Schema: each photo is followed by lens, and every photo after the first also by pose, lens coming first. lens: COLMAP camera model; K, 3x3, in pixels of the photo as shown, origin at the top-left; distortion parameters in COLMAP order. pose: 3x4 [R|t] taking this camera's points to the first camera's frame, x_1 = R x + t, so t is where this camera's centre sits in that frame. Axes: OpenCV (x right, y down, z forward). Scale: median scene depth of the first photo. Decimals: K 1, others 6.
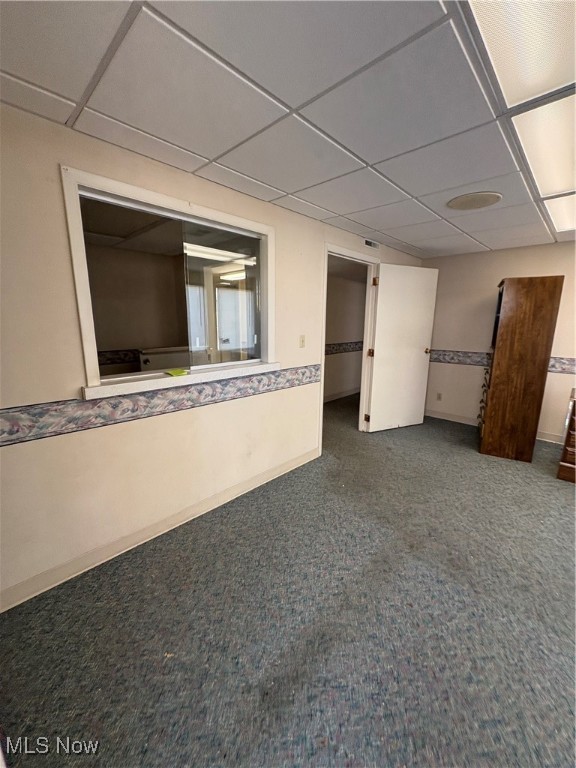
lens RADIAL K [[306.7, 0, 288.8], [0, 306.7, 383.2], [0, 0, 1]] dist [0.001320, 0.000160]
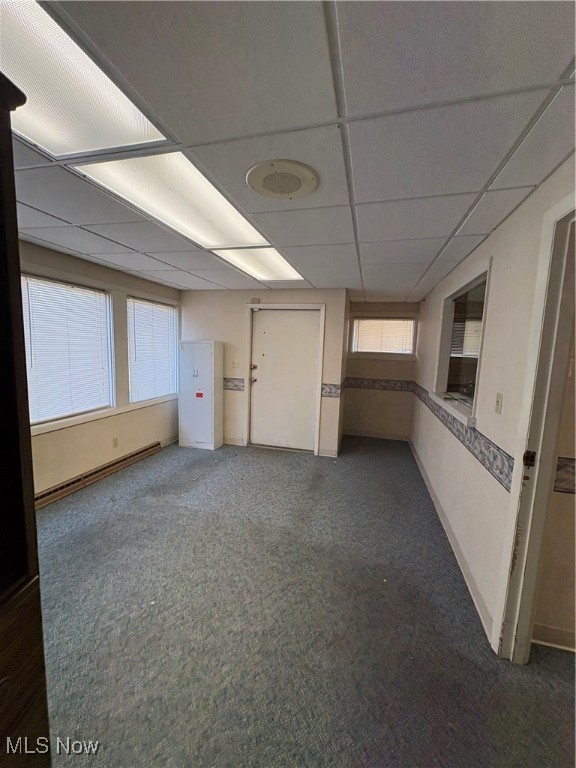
lens RADIAL K [[301.9, 0, 285.0], [0, 301.9, 381.2], [0, 0, 1]] dist [-0.000020, -0.000031]
pose [[-0.879587, 0.018340, -0.475385, 0.920149], [-0.136974, 0.947180, 0.289981, -0.385494], [0.455593, 0.320179, -0.830615, 1.690269]]
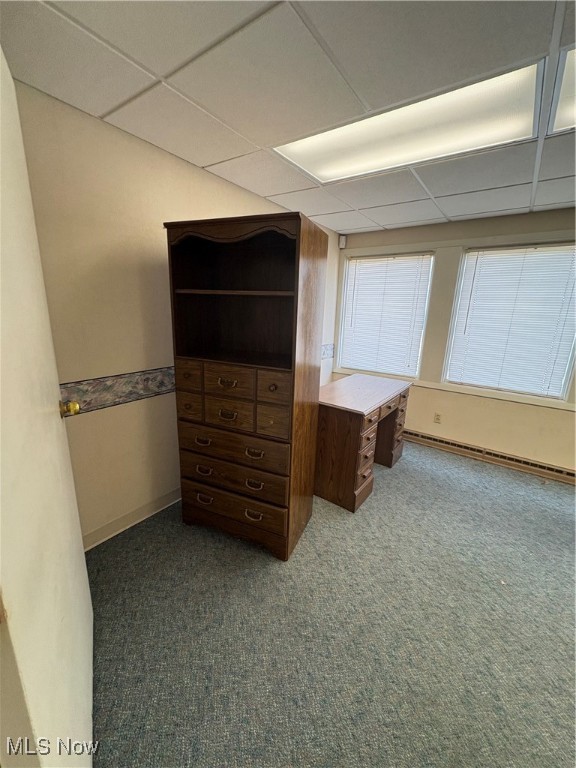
lens RADIAL K [[306.7, 0, 288.8], [0, 306.7, 383.2], [0, 0, 1]] dist [0.001320, 0.000160]
pose [[-0.131786, -0.245053, 0.960511, 0.305453], [0.169054, 0.949211, 0.265365, -0.308955], [-0.976757, 0.197349, -0.083666, 1.535850]]
